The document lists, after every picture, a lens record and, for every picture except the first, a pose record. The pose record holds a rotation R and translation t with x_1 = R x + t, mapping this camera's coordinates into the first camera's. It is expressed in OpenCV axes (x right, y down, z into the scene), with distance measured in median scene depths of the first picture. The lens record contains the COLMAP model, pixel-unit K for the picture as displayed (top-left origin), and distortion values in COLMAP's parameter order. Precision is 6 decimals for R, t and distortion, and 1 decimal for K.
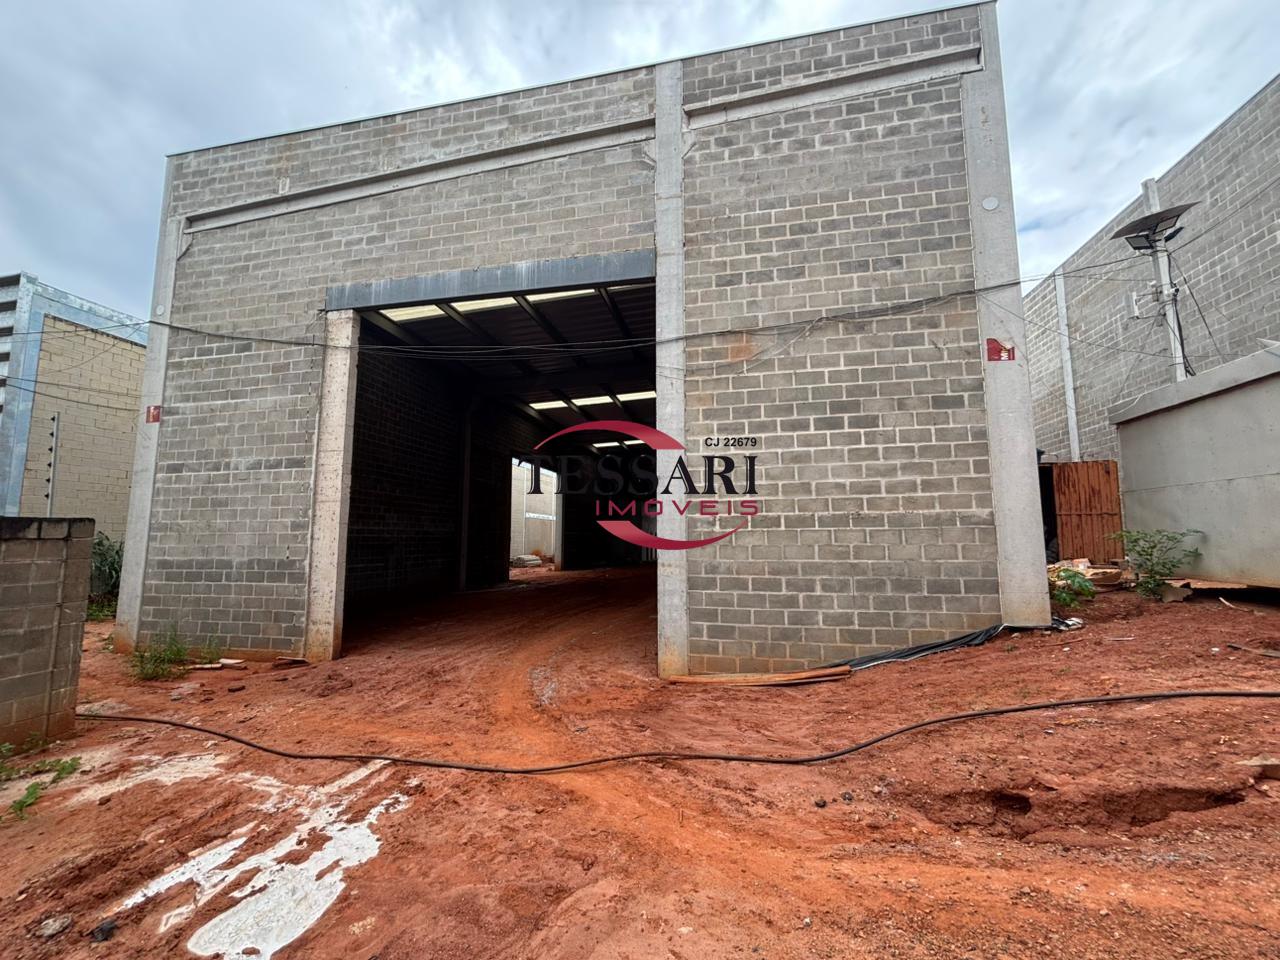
lens RADIAL K [[511.3, 0, 641.8], [0, 511.3, 481.6], [0, 0, 1]] dist [0.000324, -0.000150]
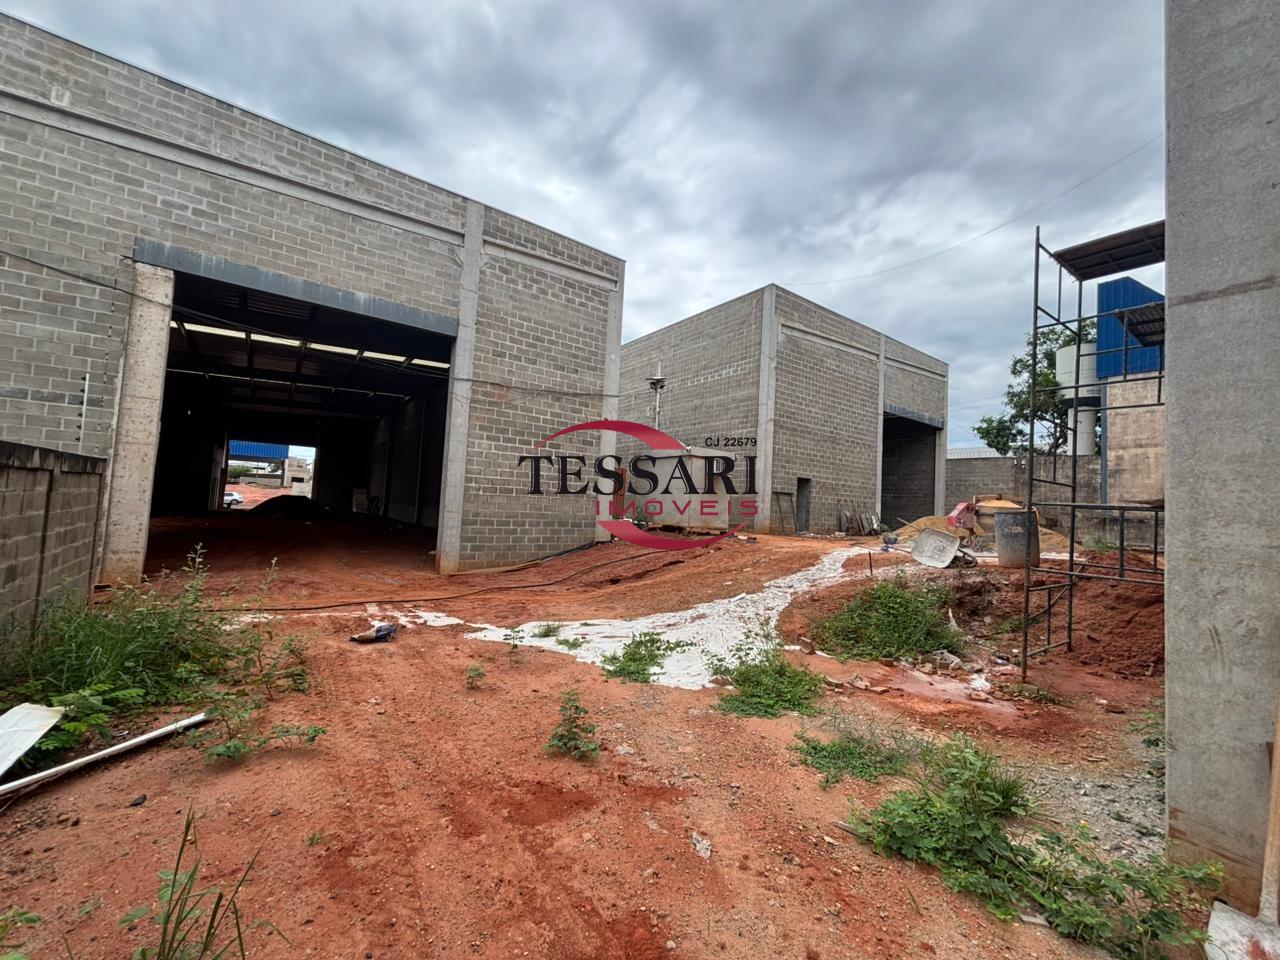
lens RADIAL K [[511.3, 0, 641.8], [0, 511.3, 481.6], [0, 0, 1]] dist [0.000324, -0.000150]
pose [[0.664882, 0.078326, 0.742831, -0.848151], [-0.139509, 0.990009, 0.020480, -0.065391], [-0.733805, -0.117249, 0.669166, -0.652694]]
